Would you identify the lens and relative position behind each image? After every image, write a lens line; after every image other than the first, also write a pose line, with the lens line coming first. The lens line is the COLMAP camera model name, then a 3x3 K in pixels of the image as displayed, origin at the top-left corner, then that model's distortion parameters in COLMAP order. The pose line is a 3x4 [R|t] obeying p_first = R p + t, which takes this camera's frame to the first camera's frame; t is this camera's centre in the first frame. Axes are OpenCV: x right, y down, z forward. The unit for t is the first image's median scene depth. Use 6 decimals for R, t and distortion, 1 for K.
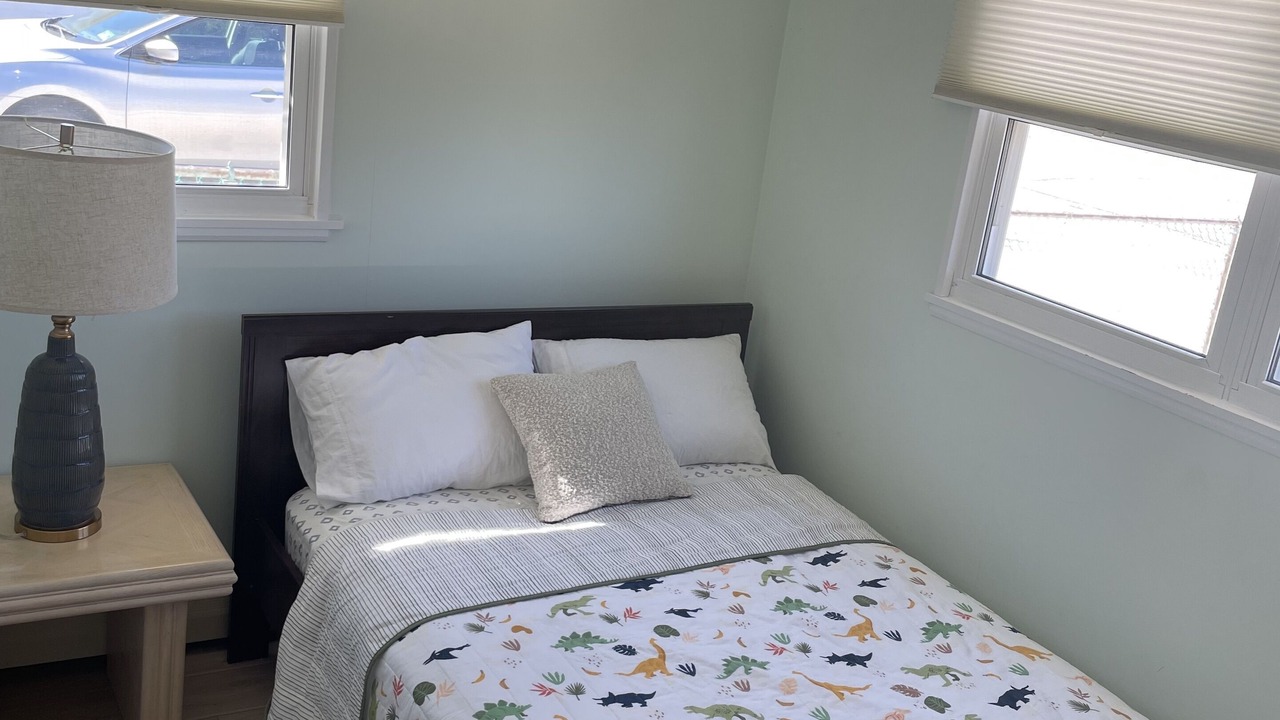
lens RADIAL K [[1301.7, 0, 651.1], [0, 1301.7, 361.2], [0, 0, 1]] dist [0.053113, 0.000000]
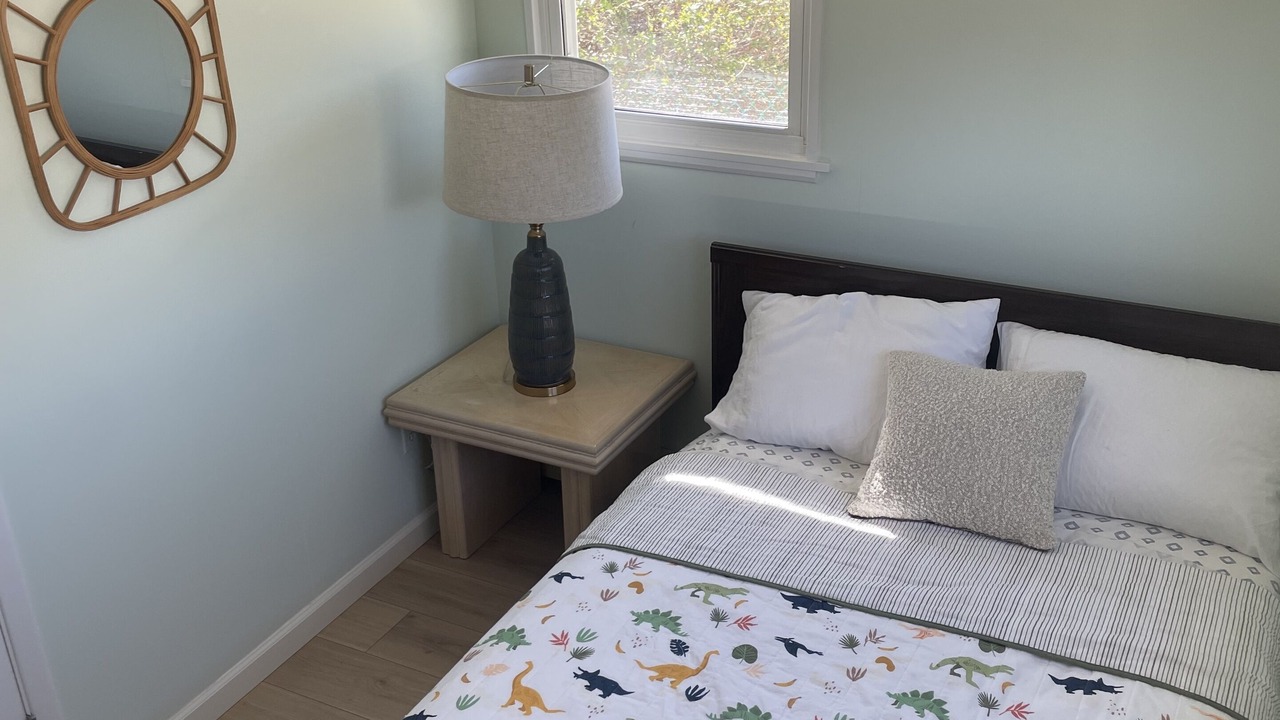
lens RADIAL K [[1301.7, 0, 647.0], [0, 1301.7, 356.1], [0, 0, 1]] dist [0.053113, 0.000000]
pose [[0.512999, 0.230073, -0.826982, 0.589150], [-0.161364, 0.972083, 0.170343, -0.120035], [0.843086, 0.046060, 0.535803, 0.381951]]
